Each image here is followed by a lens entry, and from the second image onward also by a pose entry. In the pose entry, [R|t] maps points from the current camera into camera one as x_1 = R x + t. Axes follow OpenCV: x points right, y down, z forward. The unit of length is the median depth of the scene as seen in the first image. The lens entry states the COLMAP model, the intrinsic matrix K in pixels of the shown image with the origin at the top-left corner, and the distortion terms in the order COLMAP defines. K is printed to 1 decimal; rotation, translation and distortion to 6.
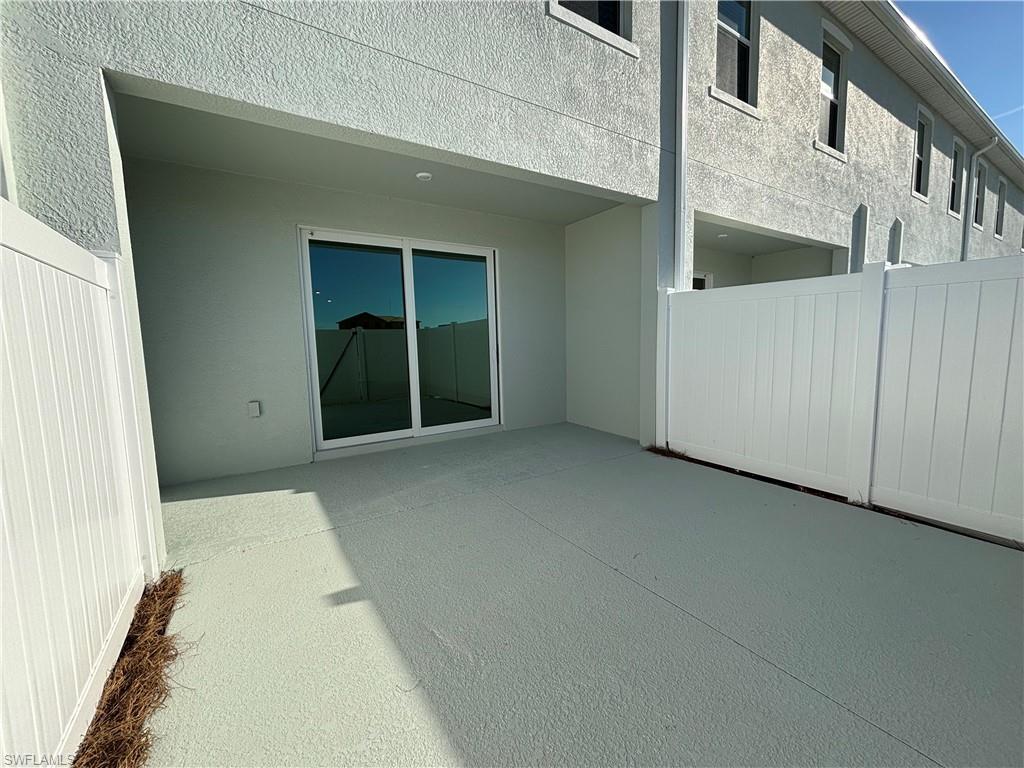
lens RADIAL K [[413.9, 0, 514.1], [0, 413.9, 386.3], [0, 0, 1]] dist [0.004449, 0.000494]
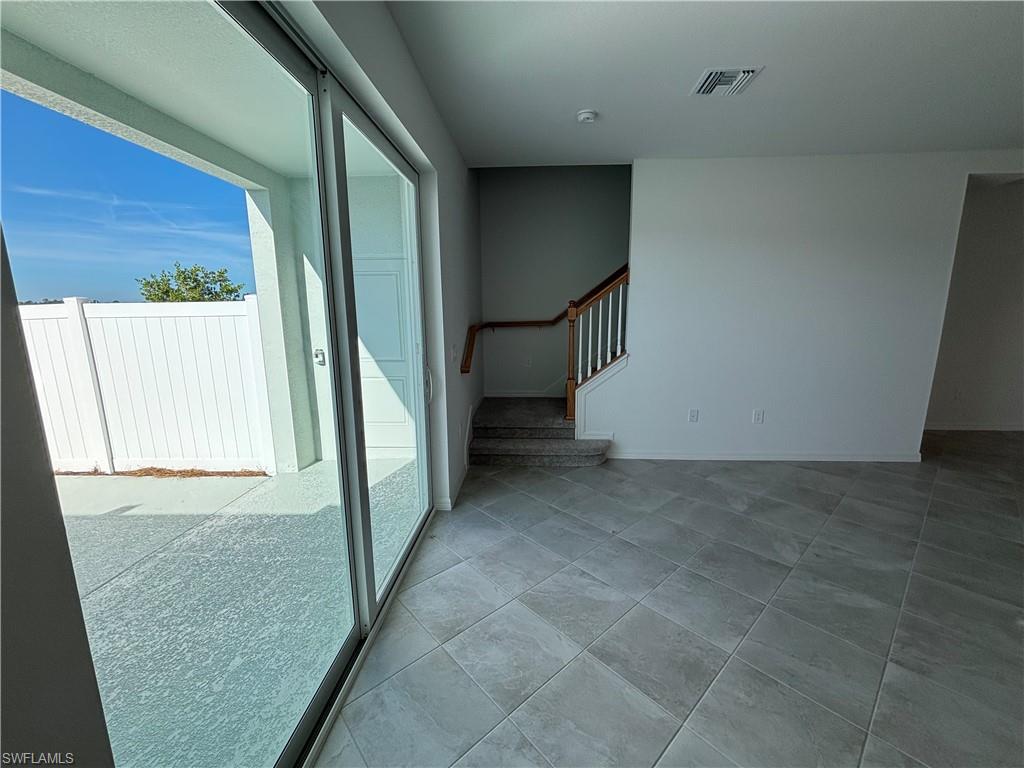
lens RADIAL K [[413.9, 0, 509.8], [0, 413.9, 382.5], [0, 0, 1]] dist [0.004449, 0.000494]
pose [[-0.592655, 0.170530, -0.787198, -0.069185], [-0.064462, 0.964154, 0.257395, -0.244940], [0.802873, 0.203290, -0.560418, 1.528637]]
